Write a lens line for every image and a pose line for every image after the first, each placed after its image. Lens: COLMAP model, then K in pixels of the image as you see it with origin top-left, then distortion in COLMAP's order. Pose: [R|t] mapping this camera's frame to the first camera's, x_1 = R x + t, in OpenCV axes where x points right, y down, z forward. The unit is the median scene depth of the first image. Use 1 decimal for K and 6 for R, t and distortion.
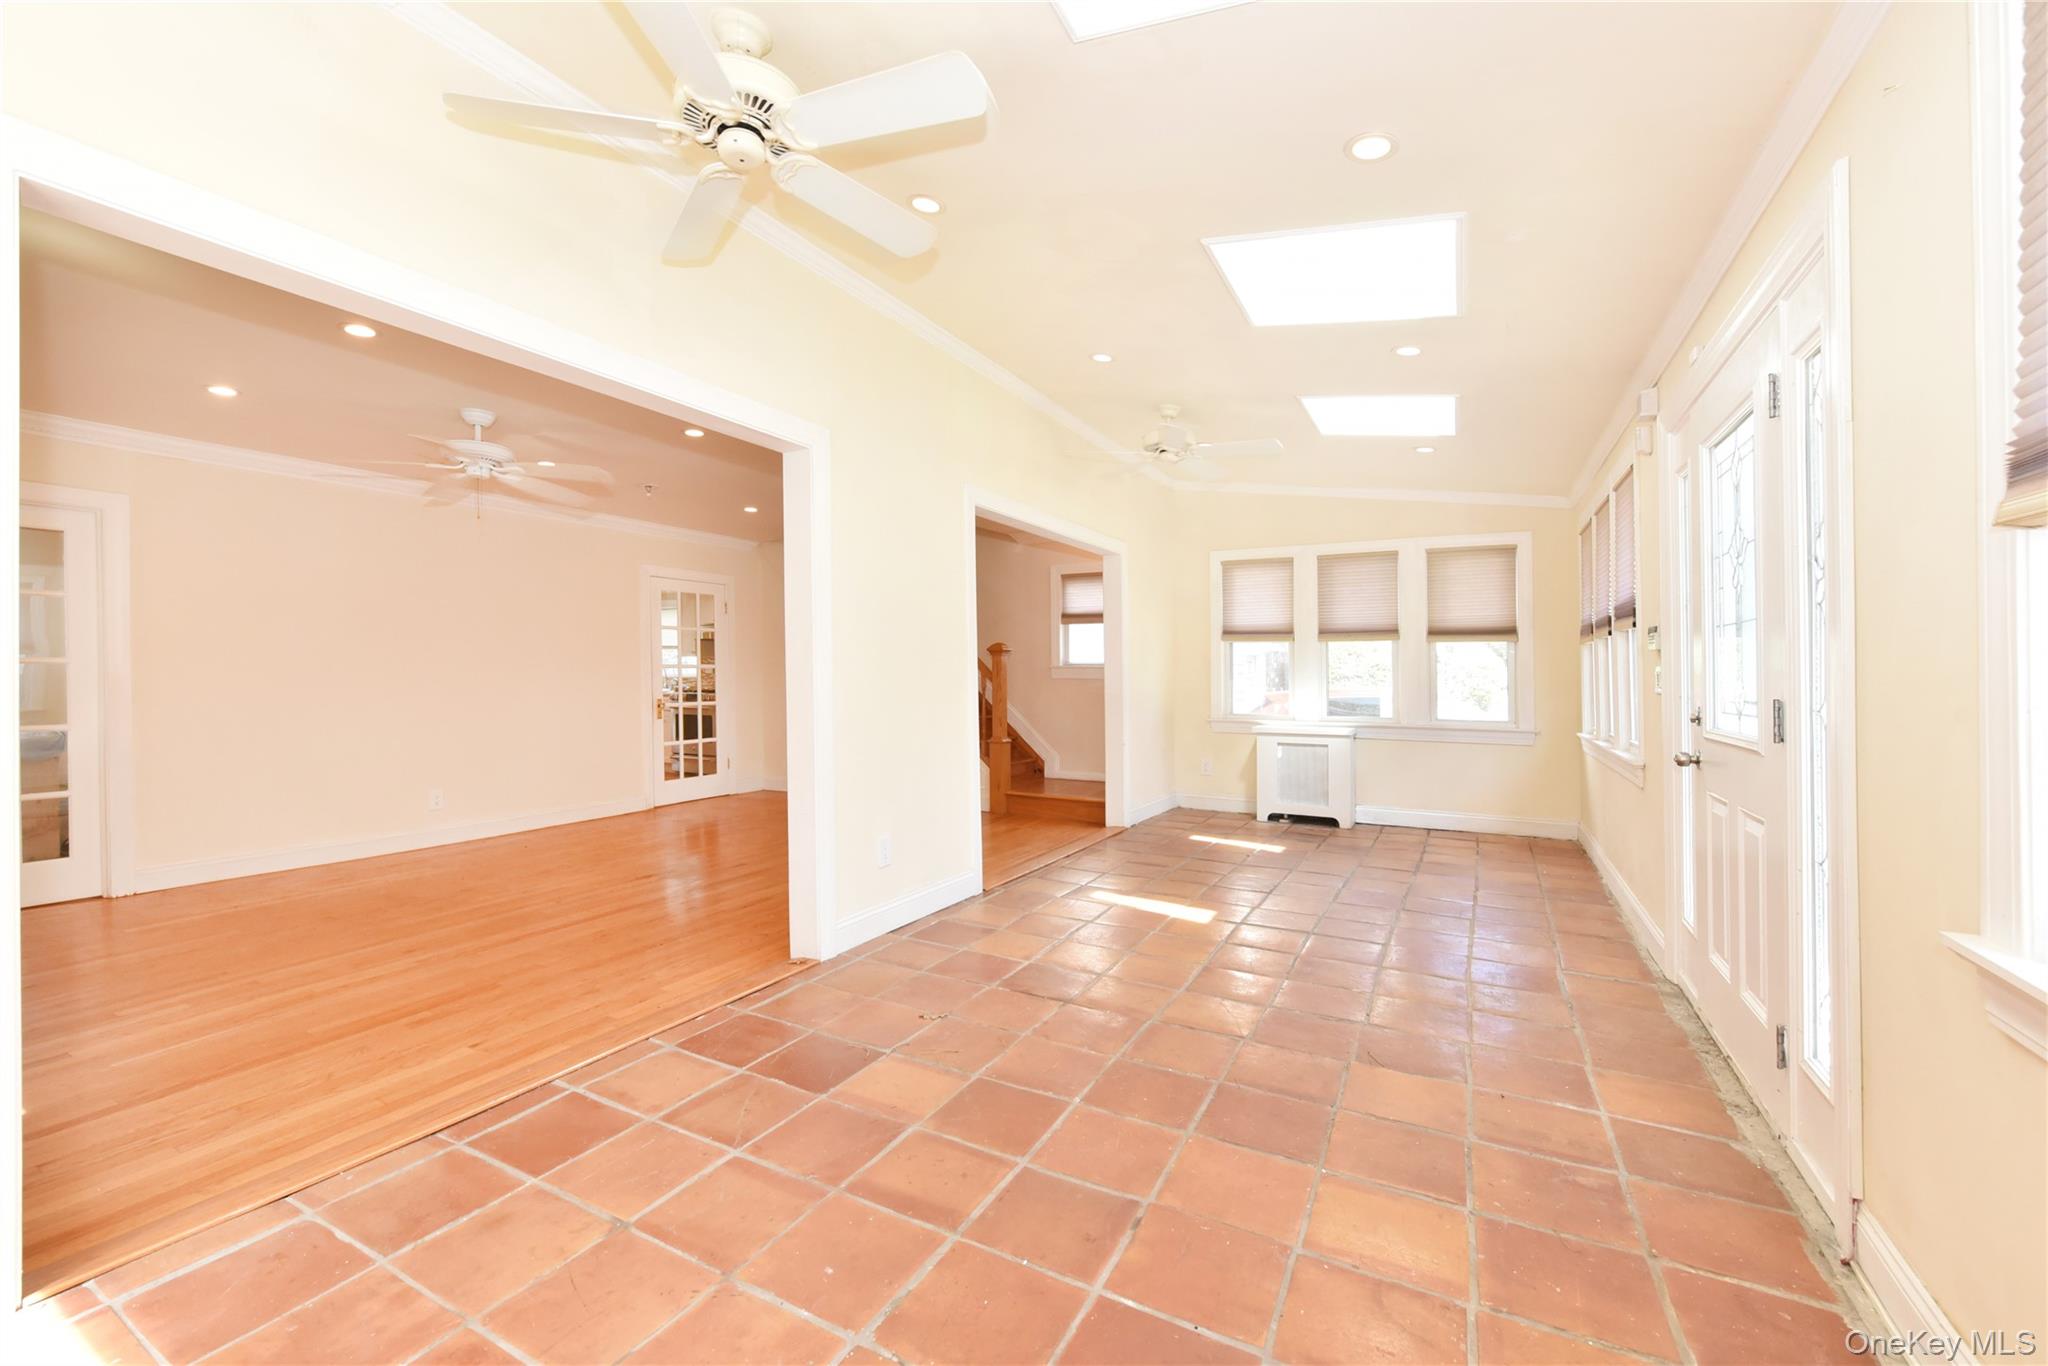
lens RADIAL K [[820.7, 0, 1018.7], [0, 820.7, 681.7], [0, 0, 1]] dist [-0.007728, -0.000408]
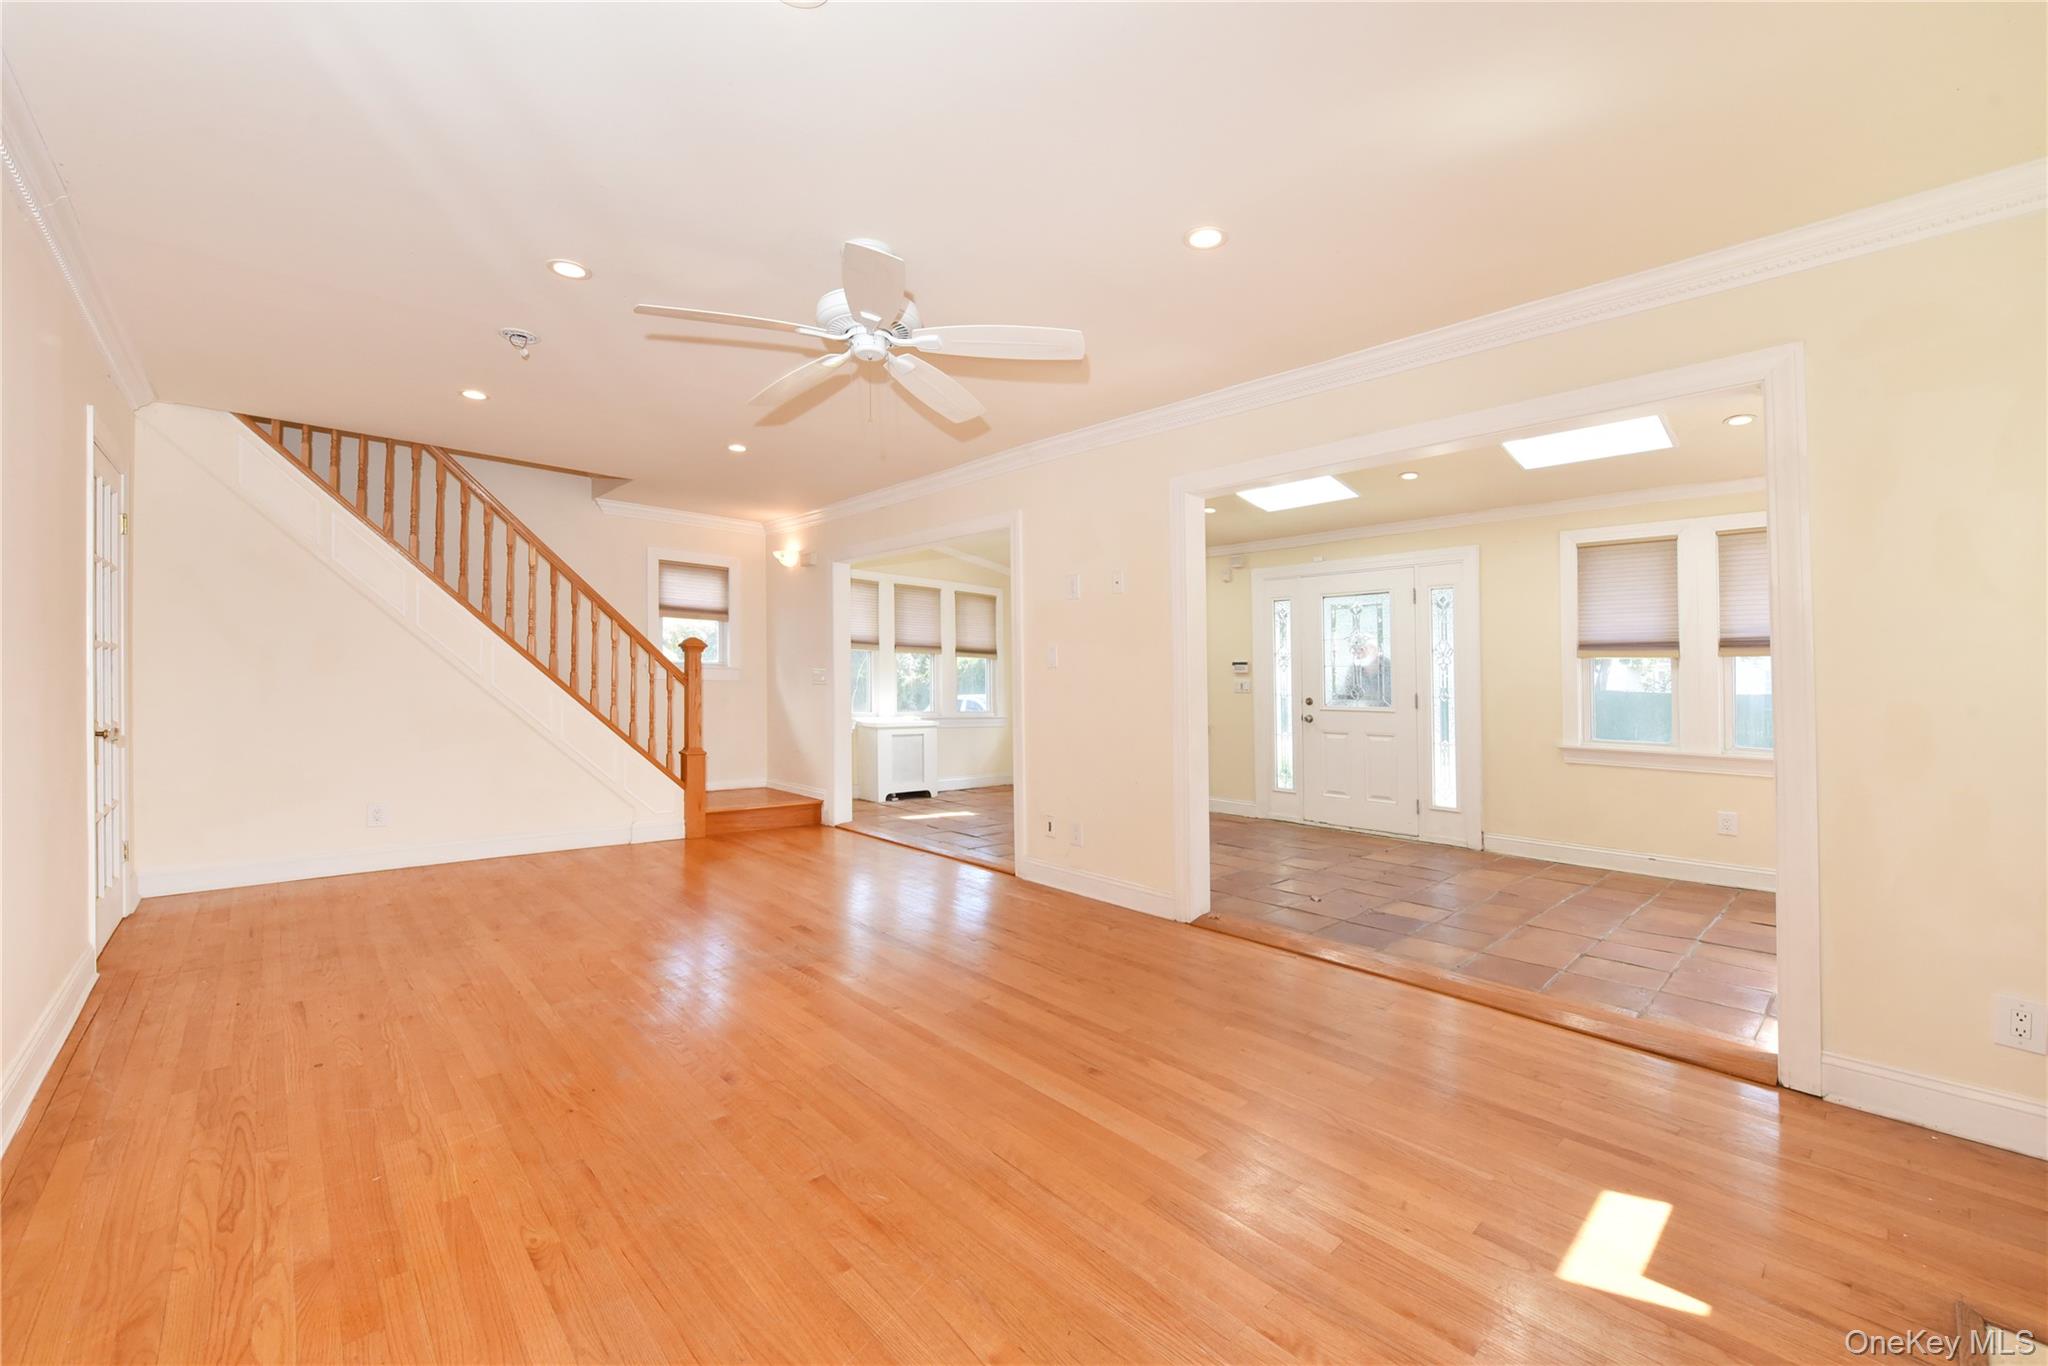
lens RADIAL K [[820.7, 0, 1005.7], [0, 820.7, 671.7], [0, 0, 1]] dist [-0.007728, -0.000408]
pose [[0.316815, 0.016352, 0.948346, -0.823702], [-0.006620, 0.999865, -0.015028, -0.002476], [-0.948464, -0.001517, 0.316881, 0.482938]]
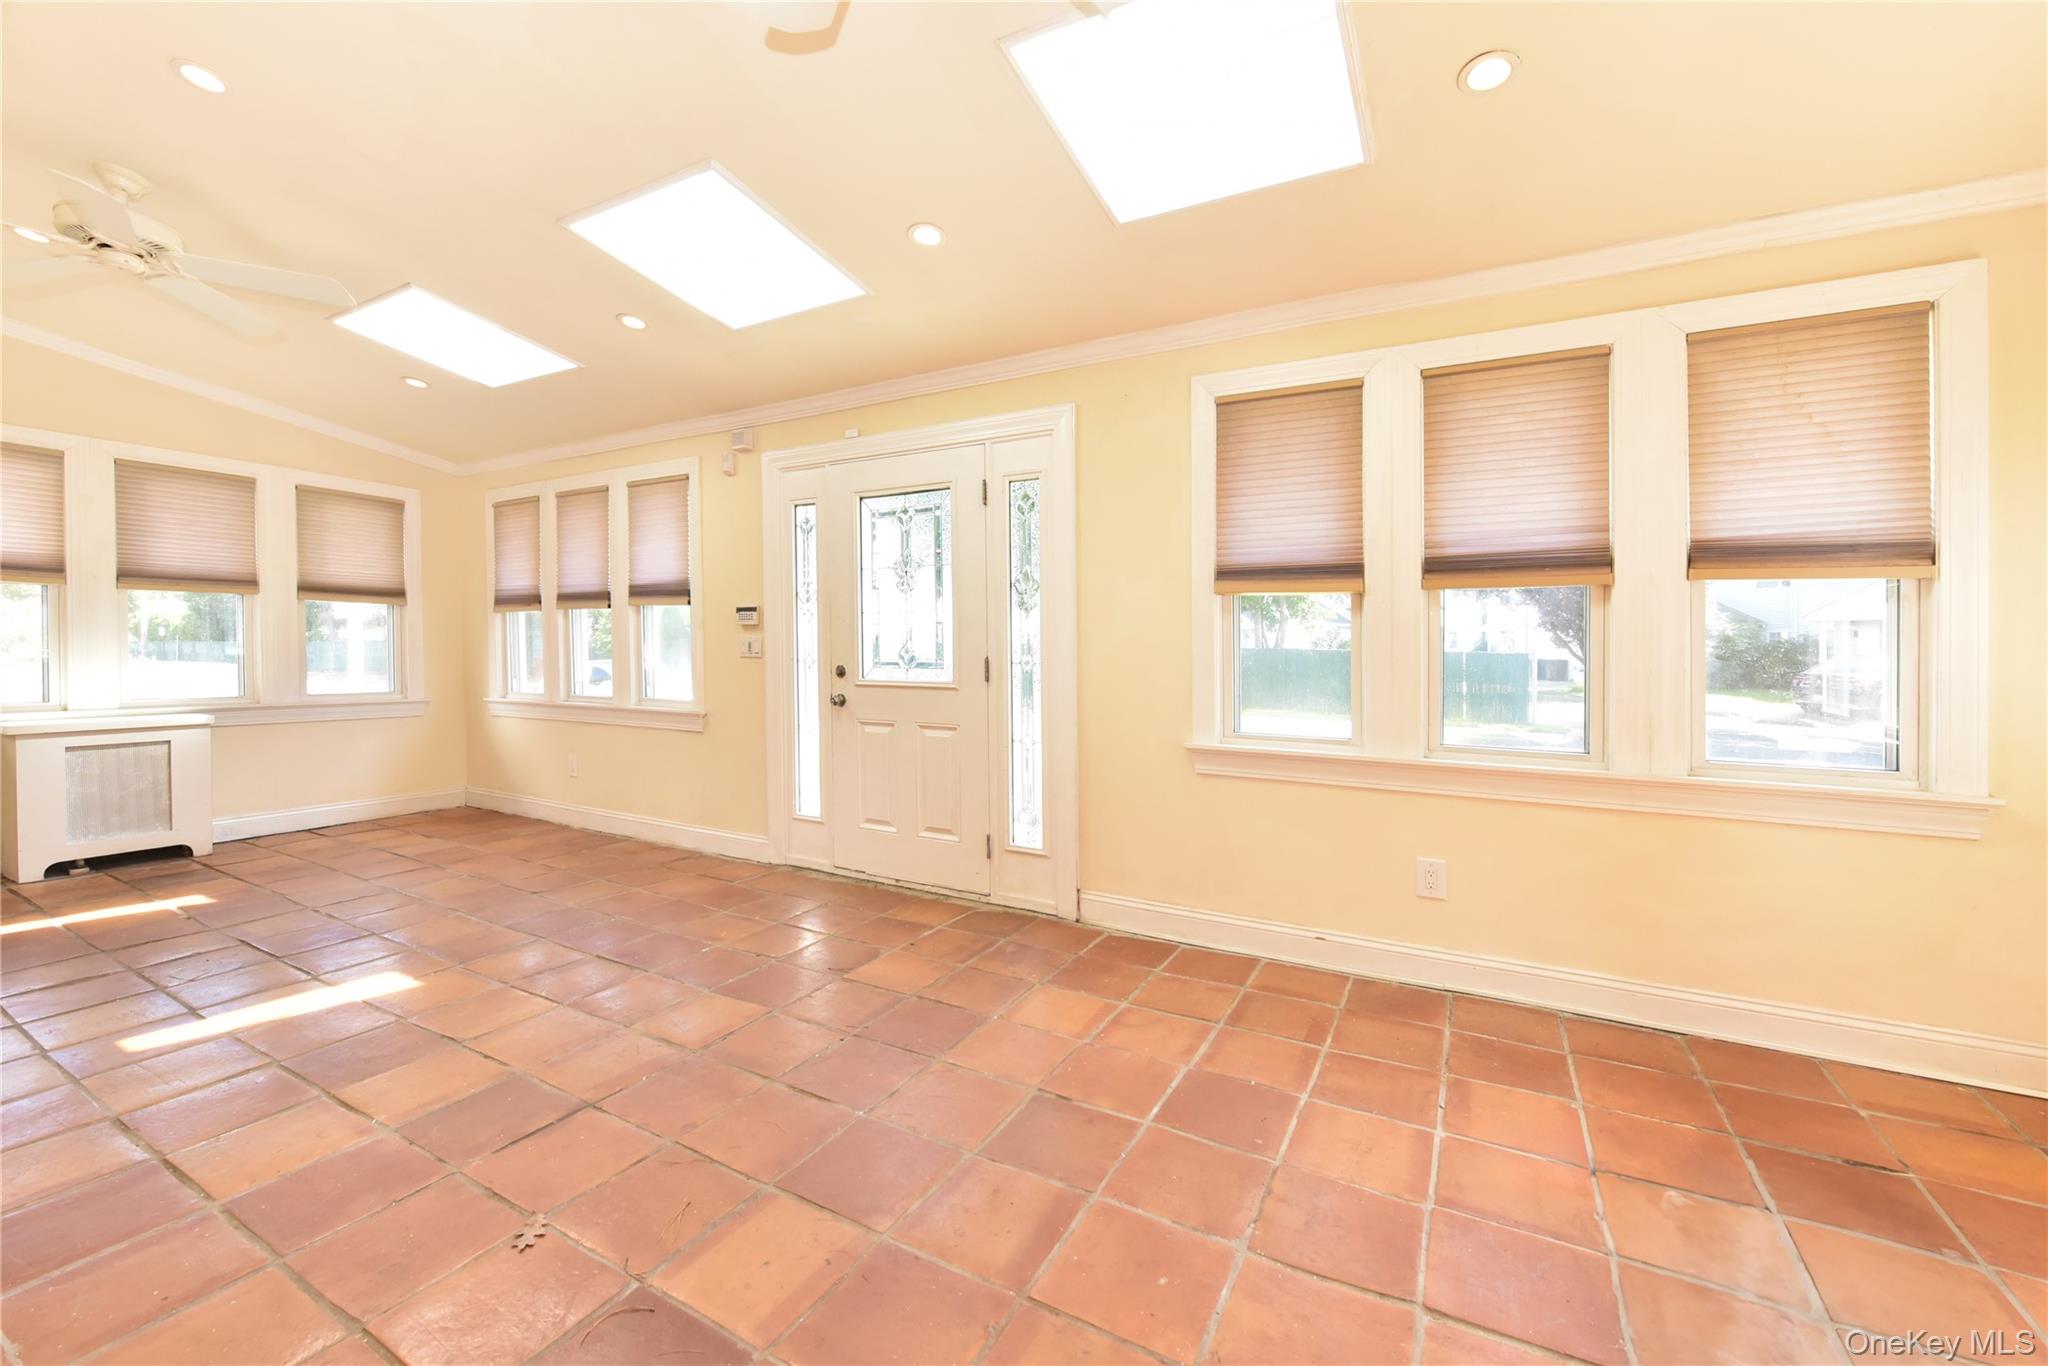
lens RADIAL K [[820.7, 0, 1001.4], [0, 820.7, 658.4], [0, 0, 1]] dist [-0.007728, -0.000408]
pose [[0.035797, -0.015017, 0.999246, -0.286863], [0.000879, 0.999887, 0.014995, -0.002185], [-0.999359, 0.000342, 0.035806, 0.283632]]
